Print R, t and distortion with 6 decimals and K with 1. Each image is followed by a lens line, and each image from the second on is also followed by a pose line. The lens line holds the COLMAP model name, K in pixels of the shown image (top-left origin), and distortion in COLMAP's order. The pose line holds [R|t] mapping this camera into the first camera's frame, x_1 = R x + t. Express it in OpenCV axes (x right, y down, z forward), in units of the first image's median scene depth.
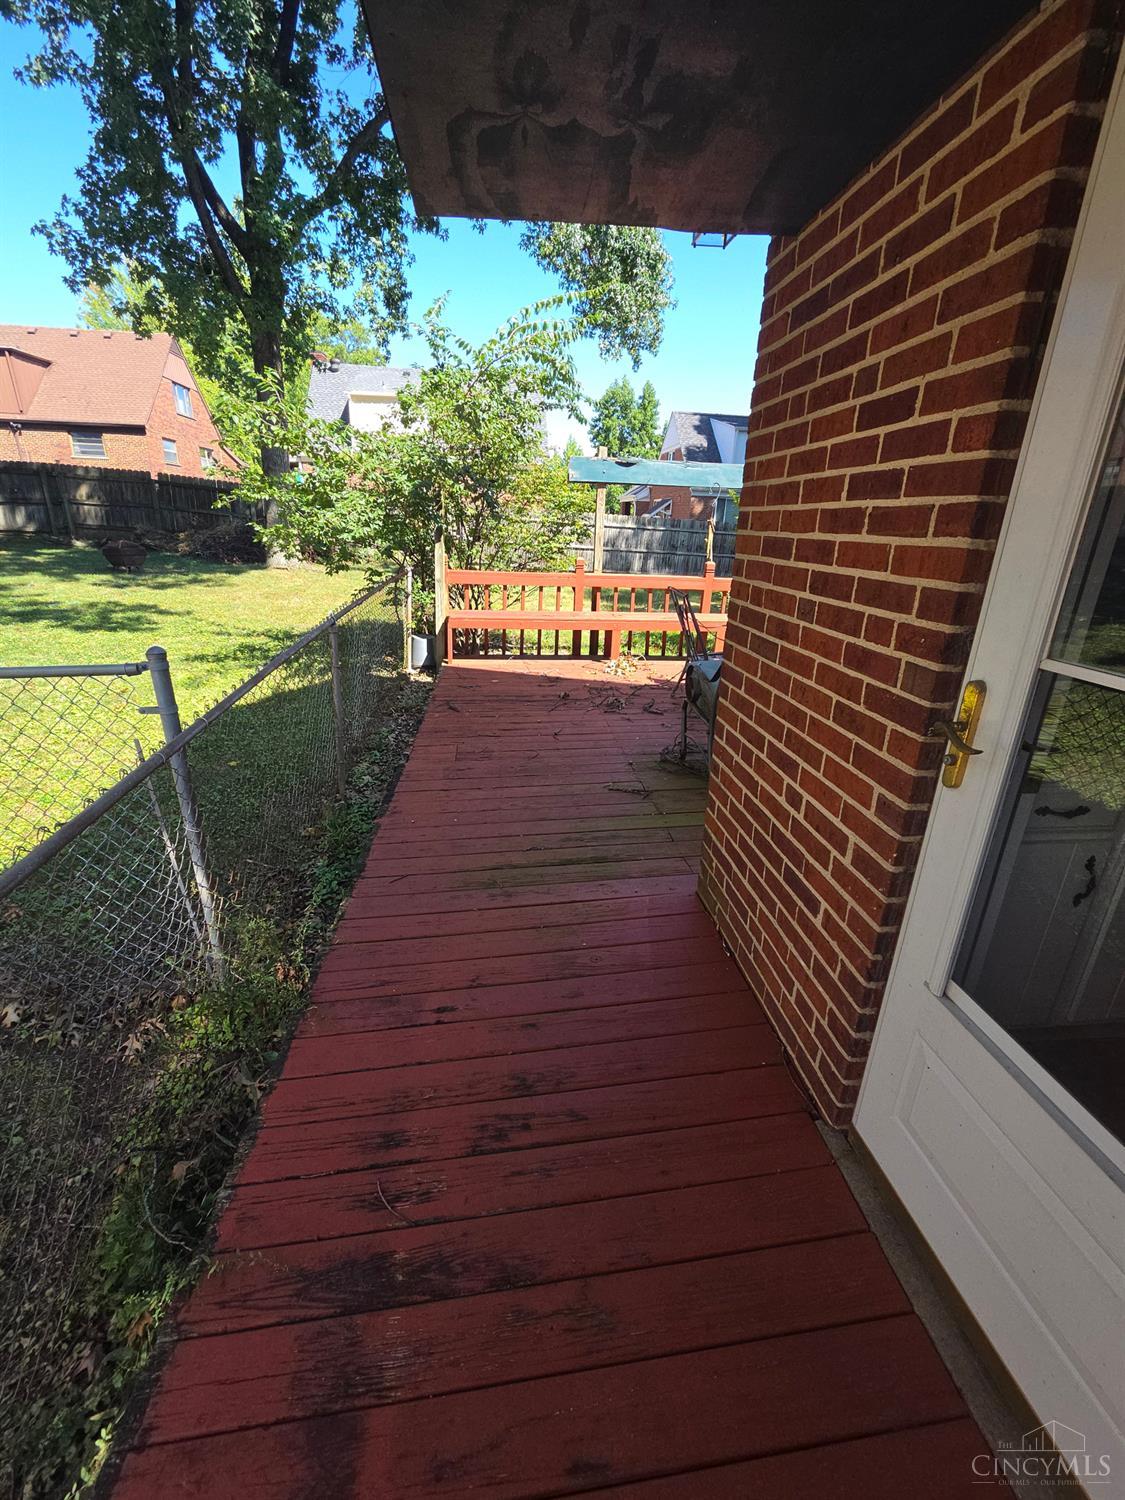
lens RADIAL K [[611.1, 0, 566.8], [0, 611.1, 749.4], [0, 0, 1]] dist [-0.006542, -0.001018]
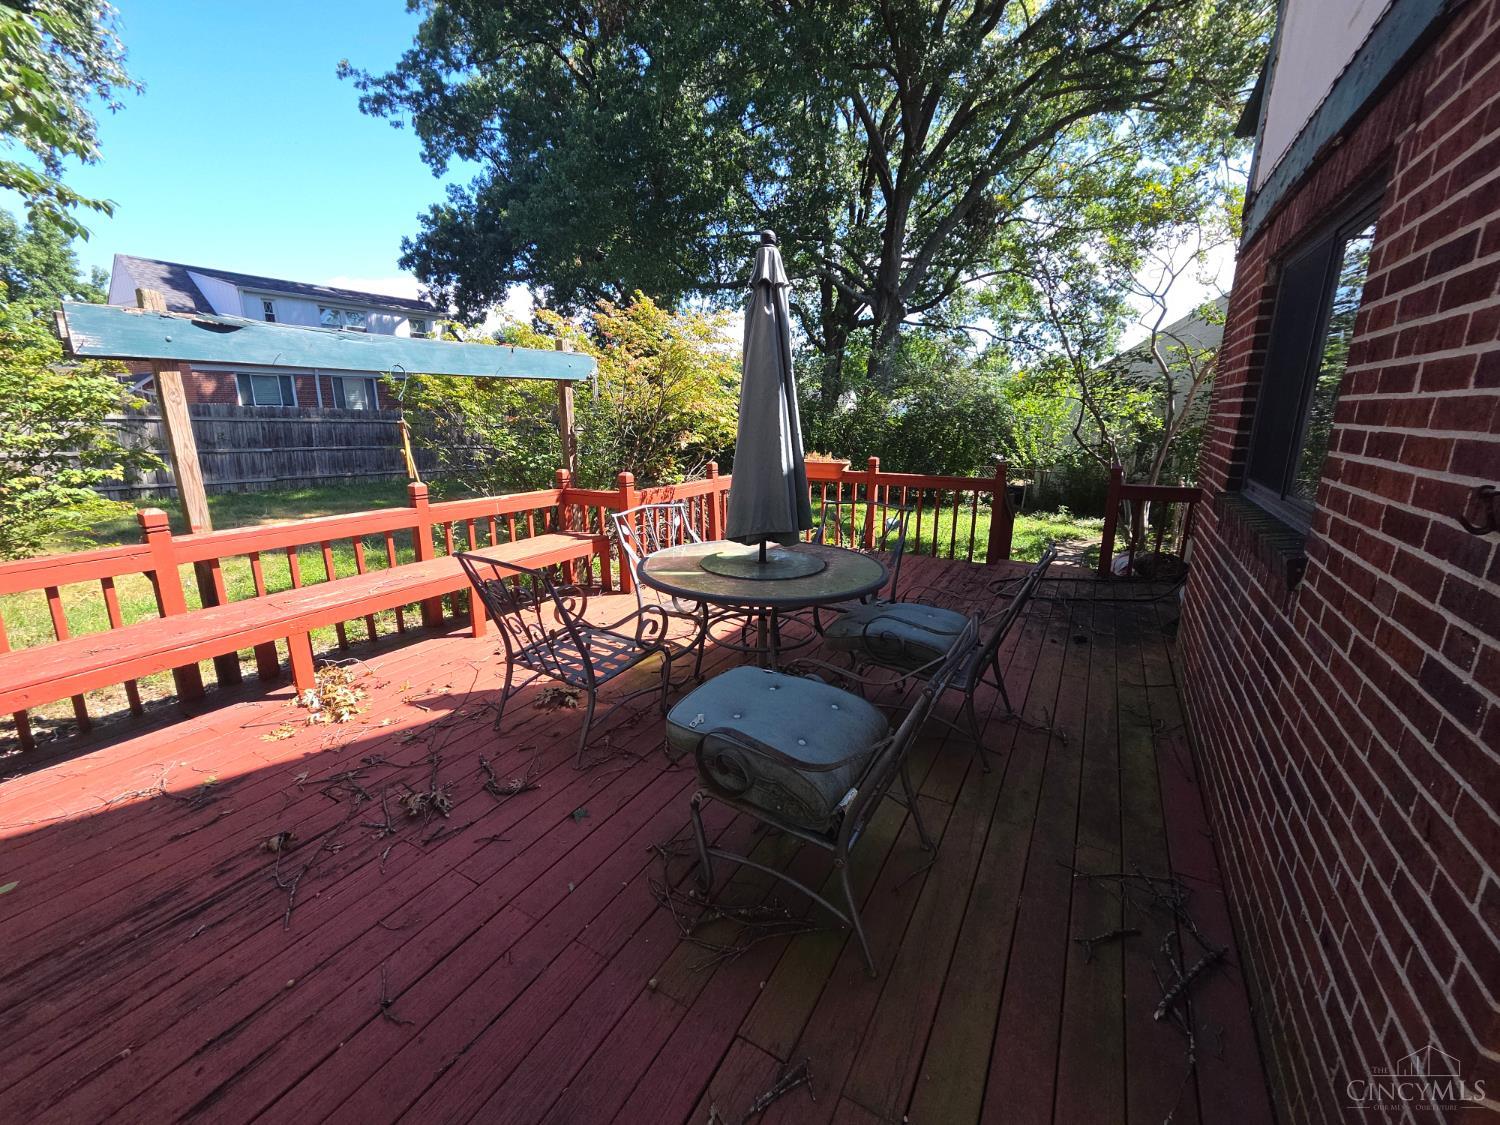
lens RADIAL K [[611.1, 0, 756.0], [0, 611.1, 562.5], [0, 0, 1]] dist [-0.006542, -0.001018]
pose [[0.588646, -0.220885, 0.777628, -0.074928], [0.290736, 0.955427, 0.051308, -0.156940], [-0.754300, 0.195882, 0.626628, 0.342620]]
